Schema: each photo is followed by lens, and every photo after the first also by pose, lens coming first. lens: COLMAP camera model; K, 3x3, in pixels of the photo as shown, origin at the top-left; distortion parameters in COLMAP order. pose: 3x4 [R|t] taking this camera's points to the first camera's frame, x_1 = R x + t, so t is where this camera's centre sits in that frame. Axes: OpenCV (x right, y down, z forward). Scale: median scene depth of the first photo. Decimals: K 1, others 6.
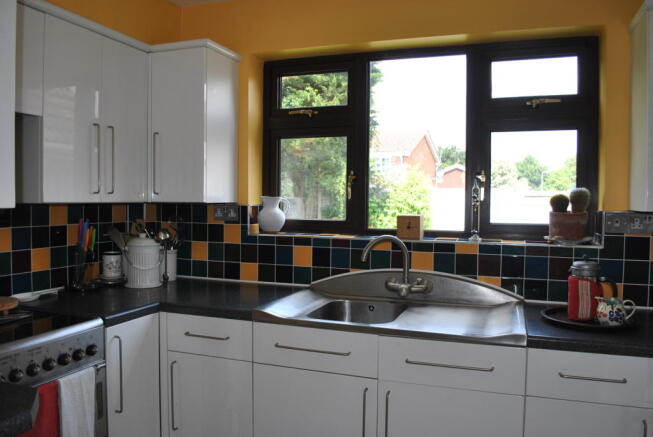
lens RADIAL K [[512.5, 0, 326.5], [0, 512.5, 218.5], [0, 0, 1]] dist [-0.081373, 0.000278]
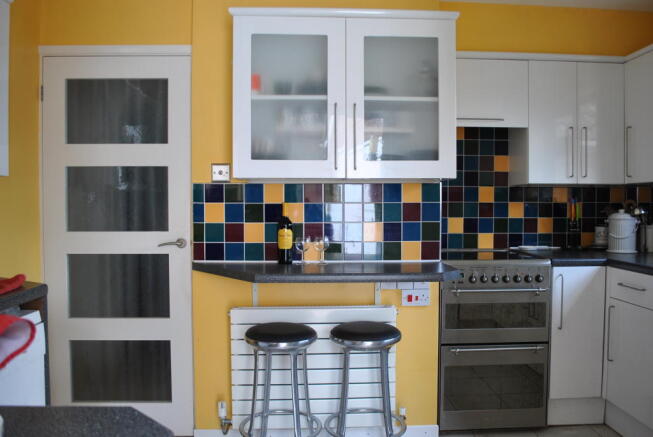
lens RADIAL K [[512.5, 0, 326.5], [0, 512.5, 218.5], [0, 0, 1]] dist [-0.081373, 0.000278]
pose [[0.386750, 0.022126, -0.921919, 0.517611], [-0.020964, 0.999665, 0.015197, 0.052191], [0.921946, 0.013450, 0.387084, -0.145088]]
